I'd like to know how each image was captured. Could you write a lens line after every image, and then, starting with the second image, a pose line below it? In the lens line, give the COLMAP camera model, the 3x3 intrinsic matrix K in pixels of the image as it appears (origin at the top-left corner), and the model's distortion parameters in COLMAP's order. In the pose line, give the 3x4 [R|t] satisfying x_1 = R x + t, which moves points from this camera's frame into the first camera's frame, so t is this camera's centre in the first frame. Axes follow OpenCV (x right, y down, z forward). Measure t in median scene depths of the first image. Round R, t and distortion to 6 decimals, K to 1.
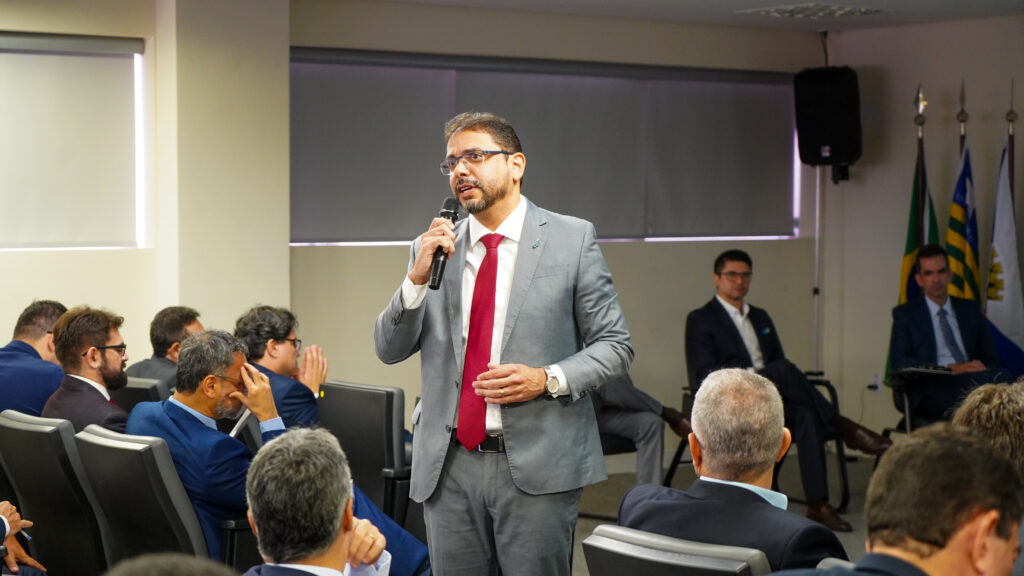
lens RADIAL K [[2048.8, 0, 512.0], [0, 2048.8, 288.0], [0, 0, 1]] dist [-0.040297, -0.127059]
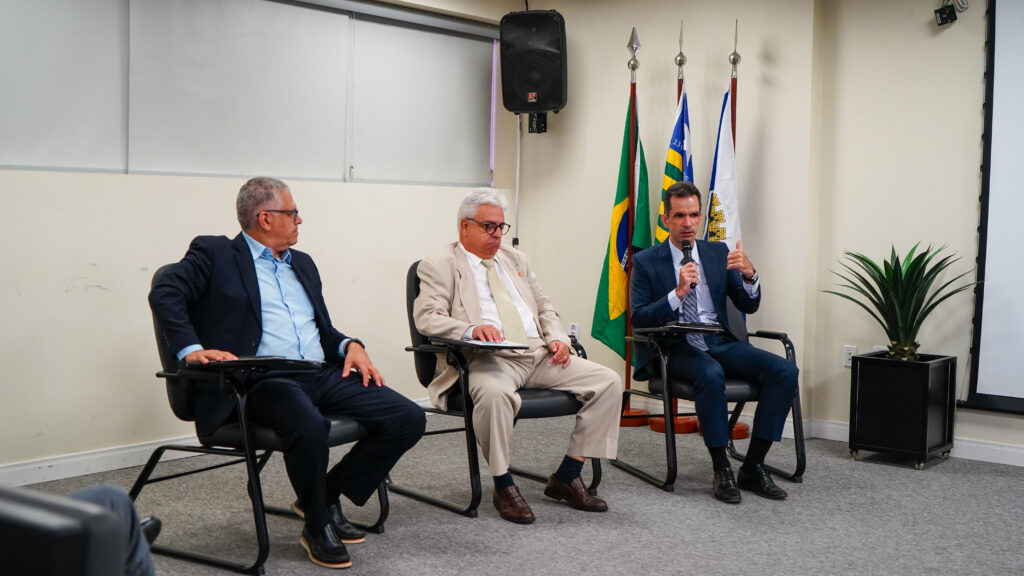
lens RADIAL K [[1214.1, 0, 512.0], [0, 1214.1, 288.0], [0, 0, 1]] dist [-0.015703, -0.003016]
pose [[0.971157, 0.005616, 0.238376, 0.007243], [-0.010684, 0.999743, 0.019972, 0.013340], [-0.238203, -0.021943, 0.970967, 0.461159]]
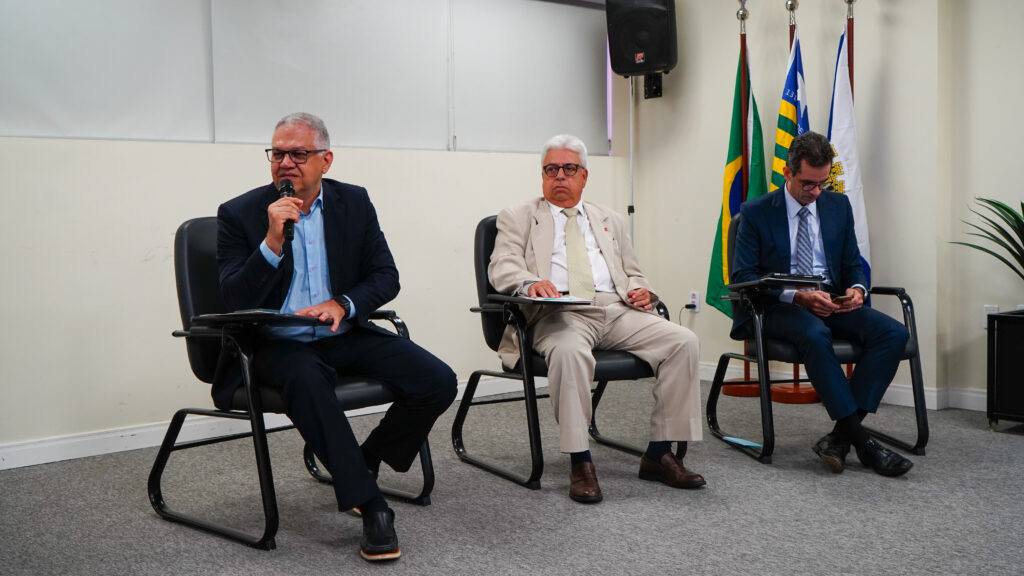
lens RADIAL K [[1087.4, 0, 512.0], [0, 1087.4, 288.0], [0, 0, 1]] dist [0.000458, -0.002171]
pose [[0.998276, -0.017579, 0.055999, 0.068000], [0.016508, 0.999673, 0.019540, 0.030051], [-0.056324, -0.018582, 0.998240, 0.526005]]
